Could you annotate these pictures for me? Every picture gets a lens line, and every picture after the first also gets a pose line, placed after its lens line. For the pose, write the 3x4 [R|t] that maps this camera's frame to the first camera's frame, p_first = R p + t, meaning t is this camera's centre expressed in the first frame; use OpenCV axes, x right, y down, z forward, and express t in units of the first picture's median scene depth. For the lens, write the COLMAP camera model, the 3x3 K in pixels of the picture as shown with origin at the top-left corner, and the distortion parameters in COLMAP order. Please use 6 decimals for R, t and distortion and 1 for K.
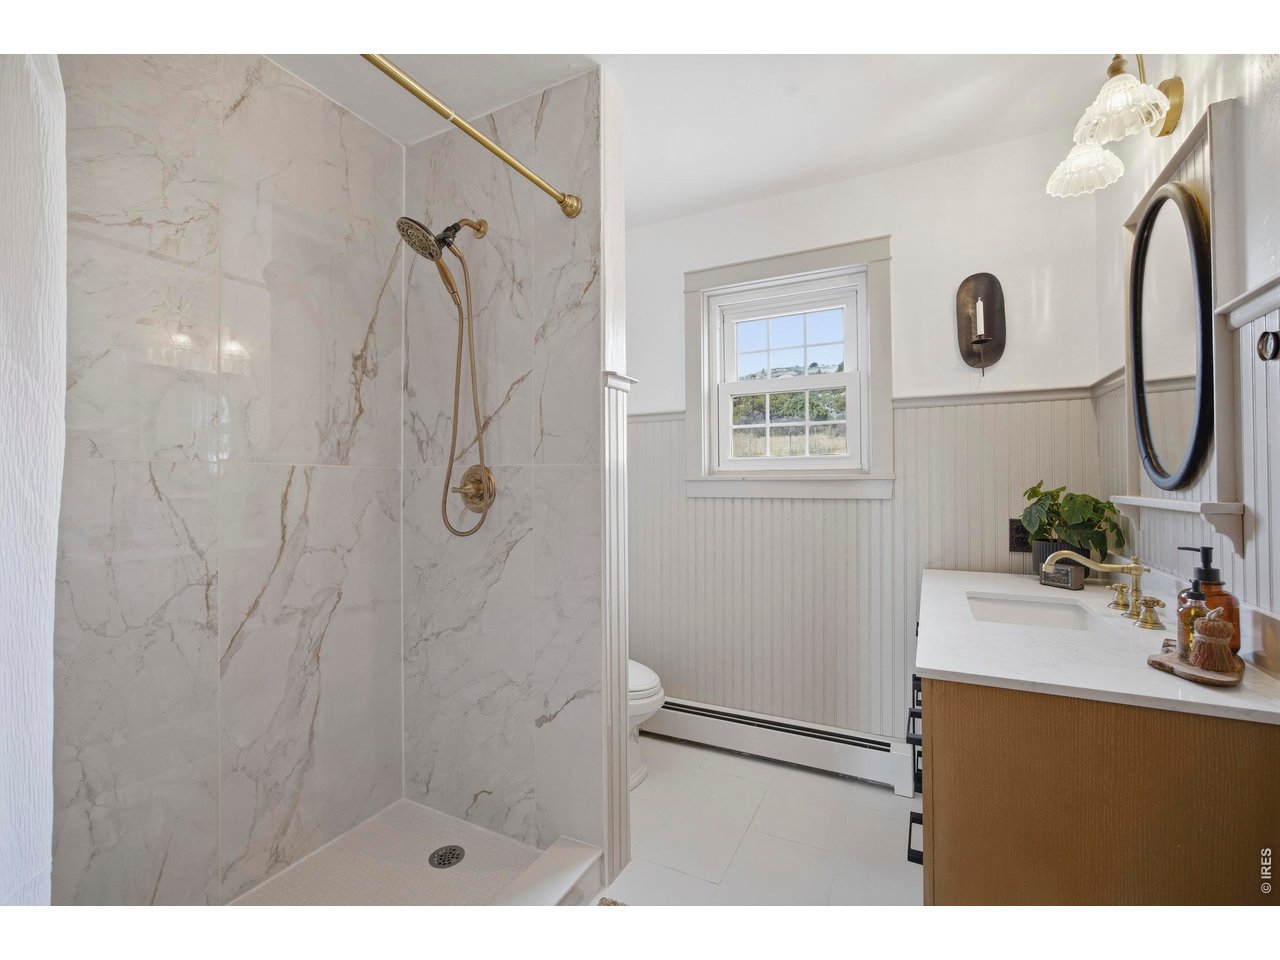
lens RADIAL K [[557.5, 0, 640.8], [0, 557.5, 481.0], [0, 0, 1]] dist [0.003142, 0.003778]
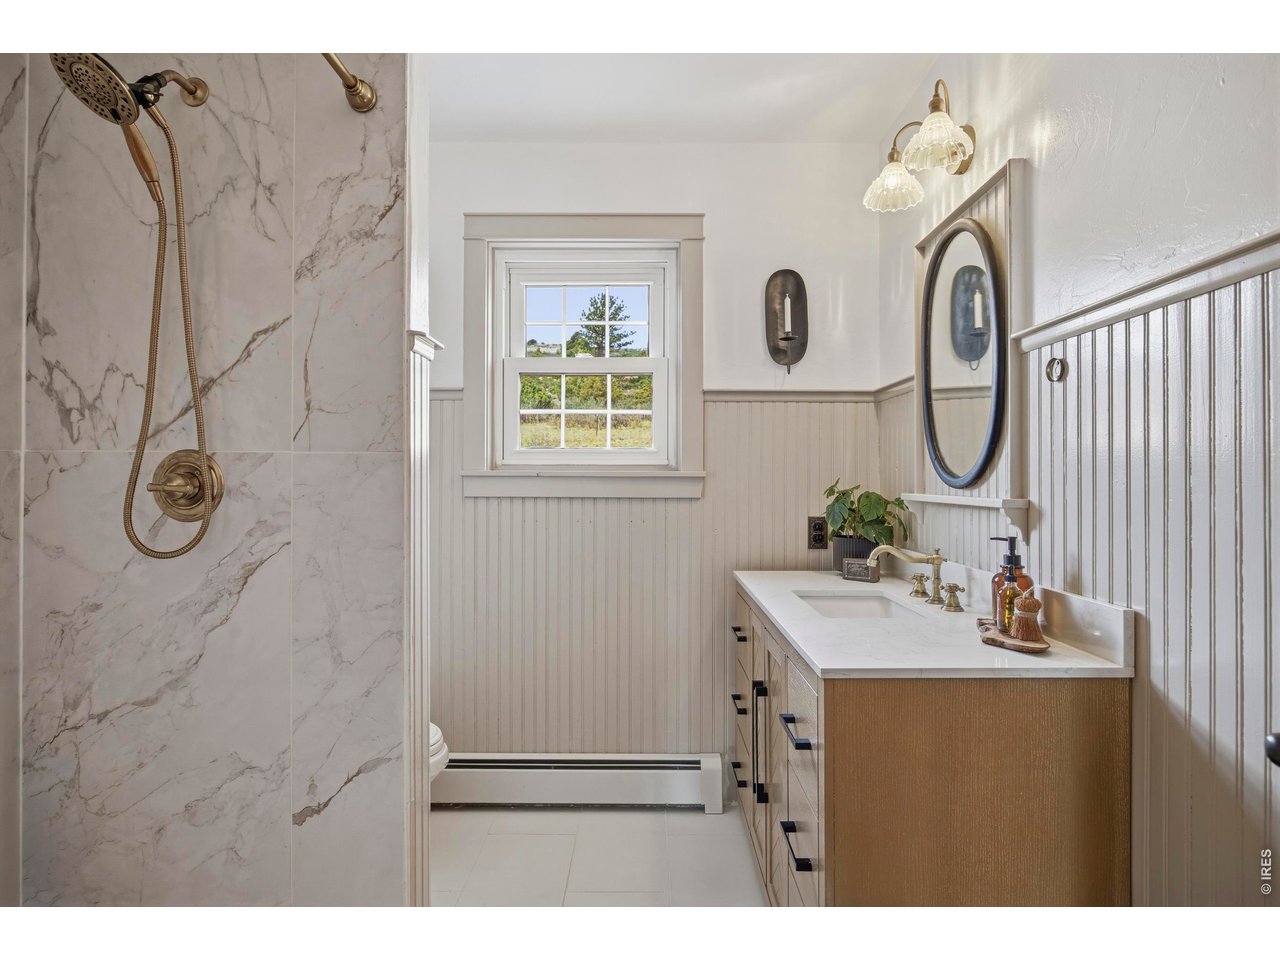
lens RADIAL K [[674.4, 0, 639.6], [0, 674.4, 479.5], [0, 0, 1]] dist [0.015086, 0.002296]
pose [[0.896445, 0.006741, 0.443103, -0.175796], [-0.008039, 0.999967, 0.001051, 0.001622], [-0.443082, -0.004505, 0.896470, 0.042350]]
